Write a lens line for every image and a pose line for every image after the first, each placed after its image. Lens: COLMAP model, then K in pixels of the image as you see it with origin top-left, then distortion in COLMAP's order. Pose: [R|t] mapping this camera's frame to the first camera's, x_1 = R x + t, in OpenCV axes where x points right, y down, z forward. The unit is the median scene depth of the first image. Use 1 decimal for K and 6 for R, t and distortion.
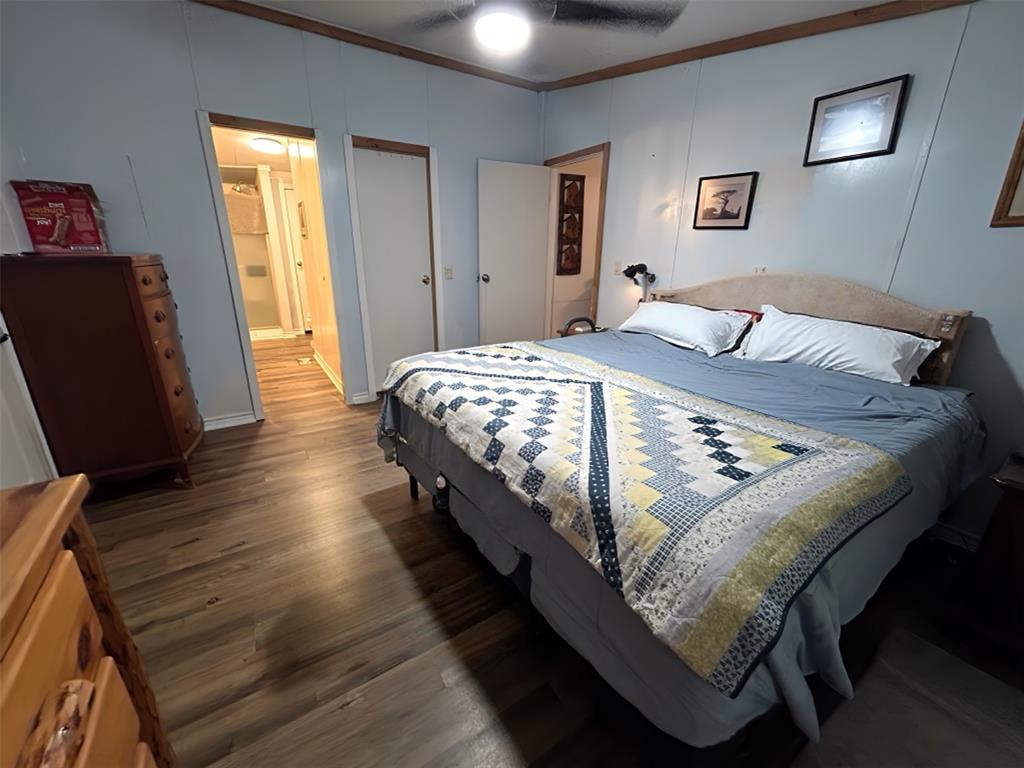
lens RADIAL K [[415.3, 0, 513.2], [0, 415.3, 385.0], [0, 0, 1]] dist [0.000518, -0.000160]
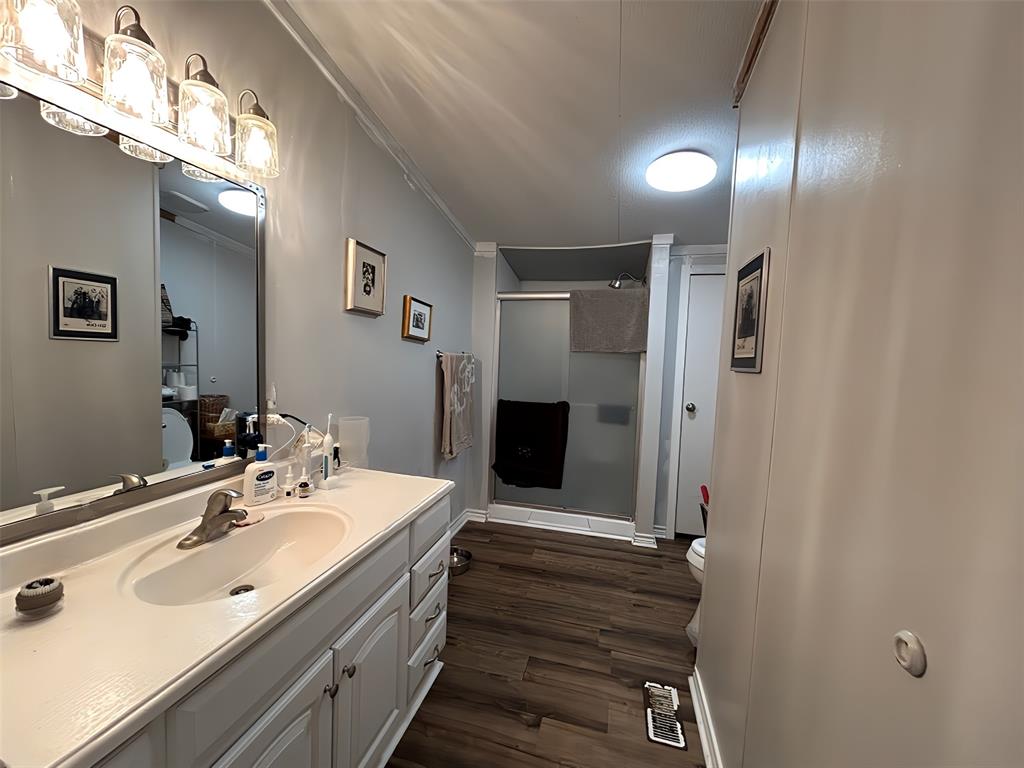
lens RADIAL K [[415.3, 0, 509.8], [0, 415.3, 381.8], [0, 0, 1]] dist [0.000518, -0.000160]
pose [[0.671110, 0.053400, -0.739432, -0.299266], [-0.254559, 0.953359, -0.162189, -0.189686], [0.696283, 0.297076, 0.653403, 0.519498]]
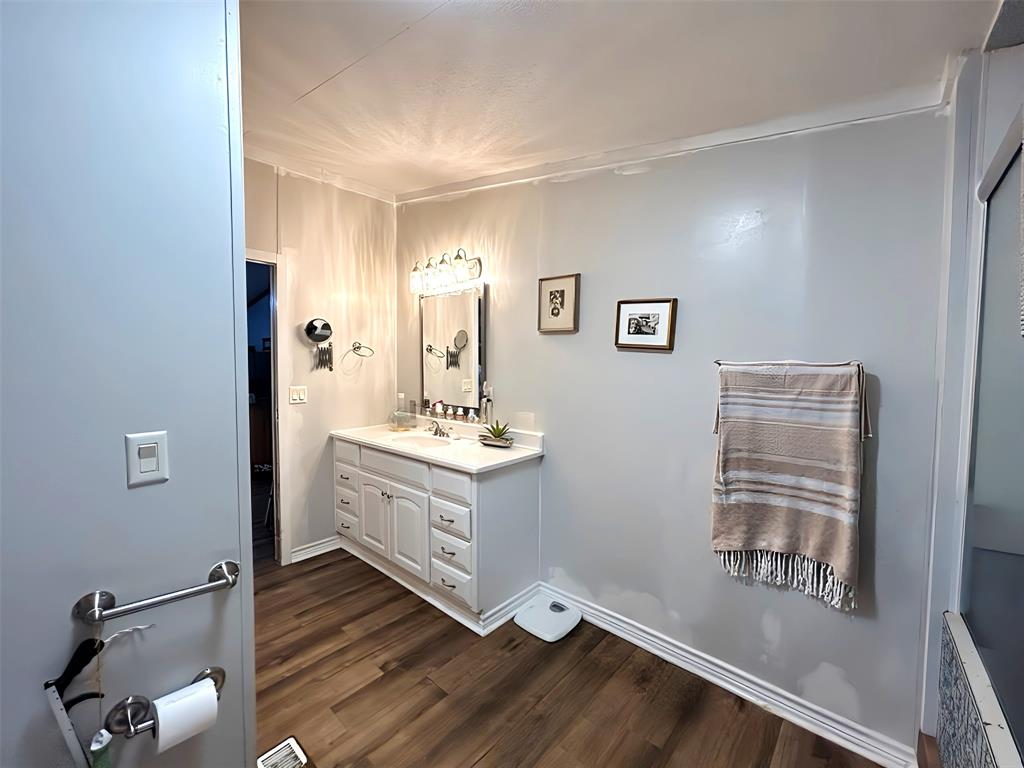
lens RADIAL K [[415.3, 0, 514.2], [0, 415.3, 384.3], [0, 0, 1]] dist [0.000518, -0.000160]
pose [[-0.964145, -0.021127, -0.264532, -0.467784], [-0.114069, 0.933032, 0.341233, -0.338020], [0.239608, 0.359173, -0.901988, 0.967997]]
